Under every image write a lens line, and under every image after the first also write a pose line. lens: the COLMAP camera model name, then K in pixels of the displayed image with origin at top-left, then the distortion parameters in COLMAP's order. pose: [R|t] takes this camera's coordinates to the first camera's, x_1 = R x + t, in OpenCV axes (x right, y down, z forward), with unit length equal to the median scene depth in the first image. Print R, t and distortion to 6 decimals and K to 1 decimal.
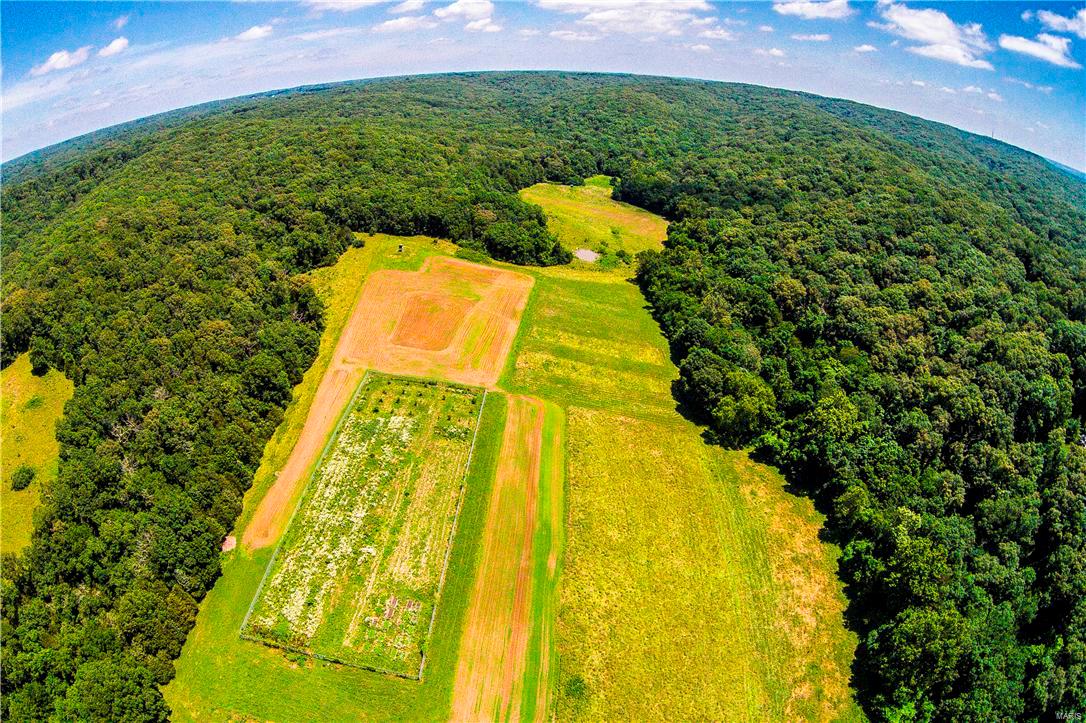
lens RADIAL K [[627.0, 0, 543.0], [0, 627.0, 342.4], [0, 0, 1]] dist [-0.346033, 0.114318]
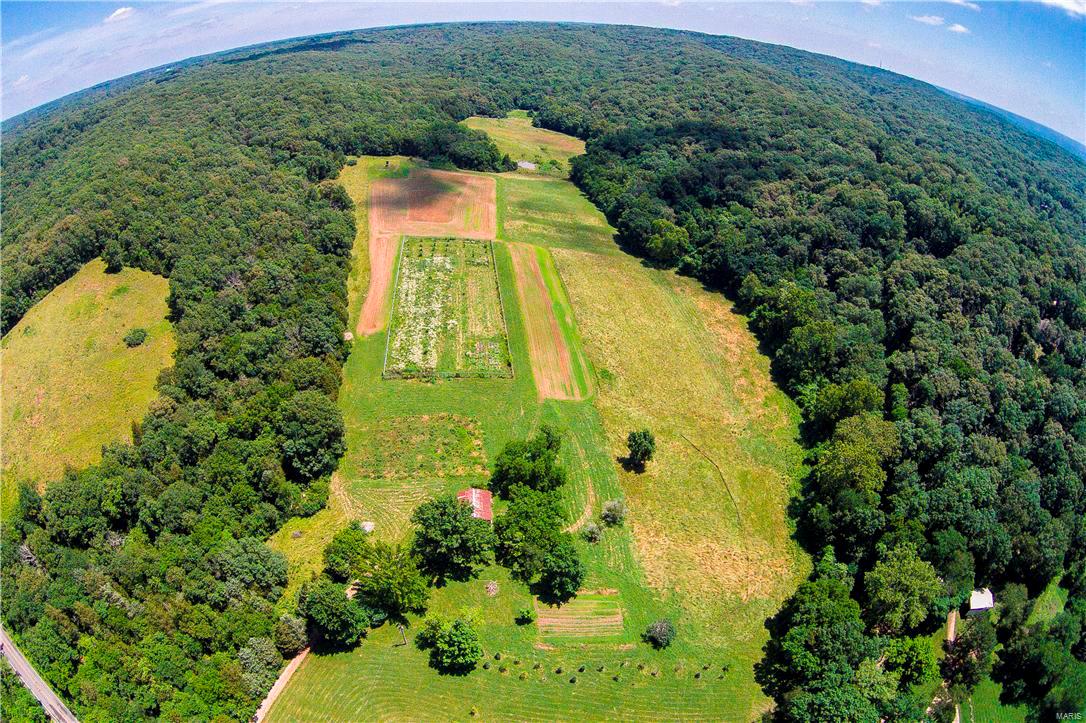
lens RADIAL K [[645.2, 0, 538.3], [0, 645.2, 358.0], [0, 0, 1]] dist [-0.342877, 0.111925]
pose [[0.982541, -0.090536, 0.162529, -0.198799], [0.074964, 0.992207, 0.099523, 0.166362], [-0.170273, -0.085602, 0.981672, -0.381026]]
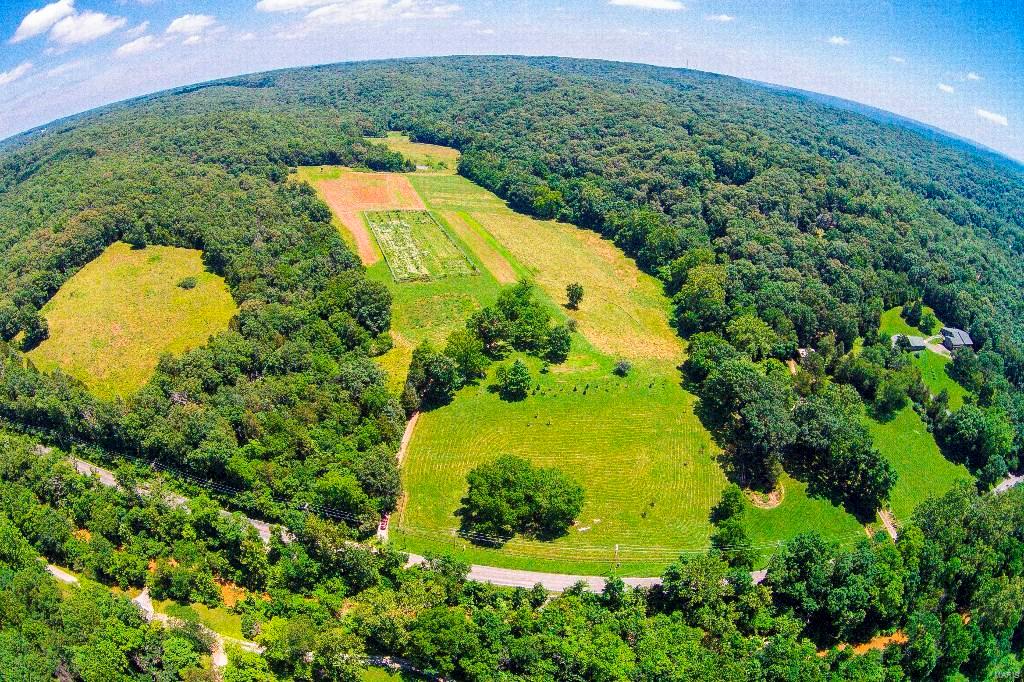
lens RADIAL K [[624.7, 0, 512.0], [0, 624.7, 341.0], [0, 0, 1]] dist [-0.338932, 0.094649]
pose [[0.905523, -0.193730, 0.377487, -0.531414], [0.183964, 0.980967, 0.062145, 0.335368], [-0.382341, 0.013170, 0.923927, -0.723652]]
